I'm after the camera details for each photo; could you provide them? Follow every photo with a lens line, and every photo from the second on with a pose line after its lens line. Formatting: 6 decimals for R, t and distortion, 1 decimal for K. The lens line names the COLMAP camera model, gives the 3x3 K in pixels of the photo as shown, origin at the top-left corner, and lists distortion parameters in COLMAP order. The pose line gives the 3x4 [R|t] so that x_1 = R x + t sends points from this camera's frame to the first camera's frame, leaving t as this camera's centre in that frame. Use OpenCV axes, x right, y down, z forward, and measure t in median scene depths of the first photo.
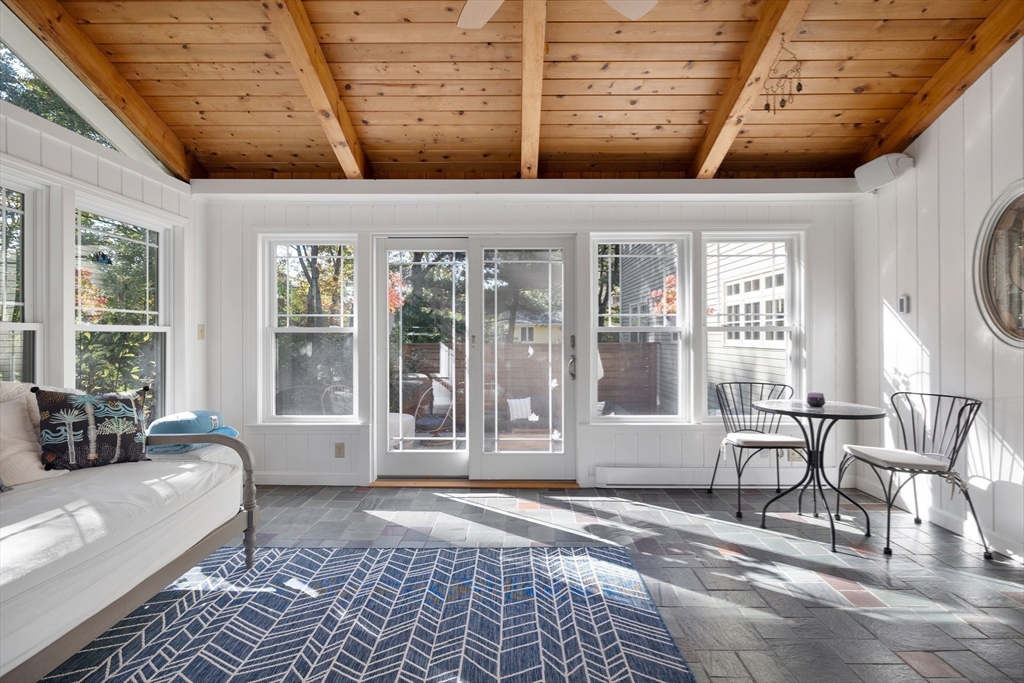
lens RADIAL K [[488.2, 0, 511.2], [0, 488.2, 336.3], [0, 0, 1]] dist [-0.005122, 0.002232]
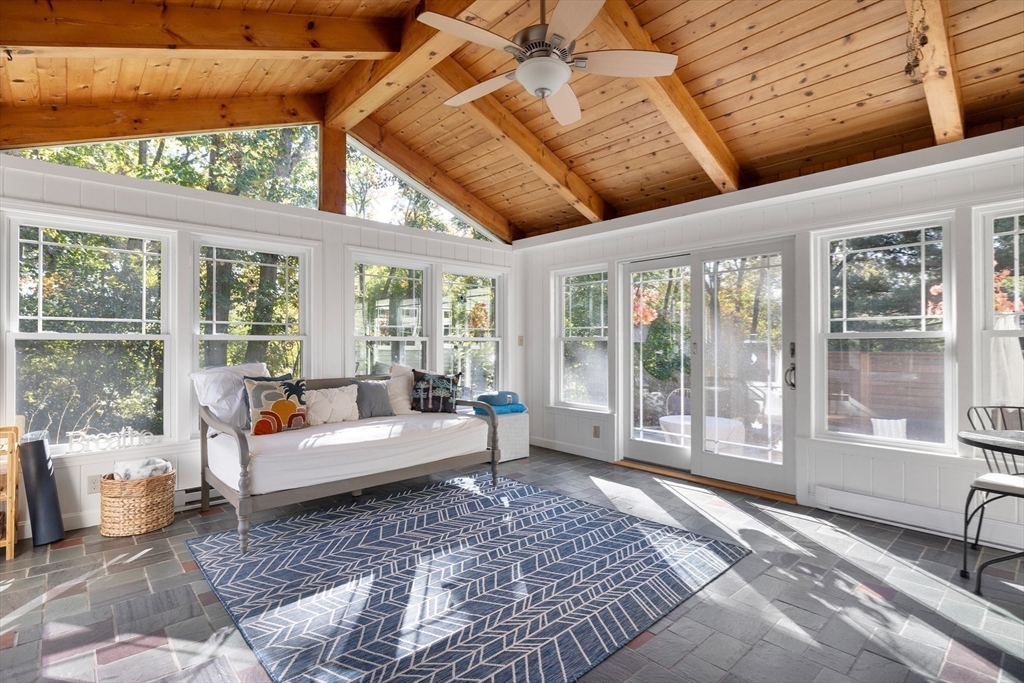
lens RADIAL K [[488.2, 0, 523.1], [0, 488.2, 342.7], [0, 0, 1]] dist [-0.005122, 0.002232]
pose [[0.689938, -0.002207, -0.723865, 0.641878], [-0.000149, 0.999995, -0.003191, 0.001589], [0.723868, 0.002310, 0.689935, -0.048698]]
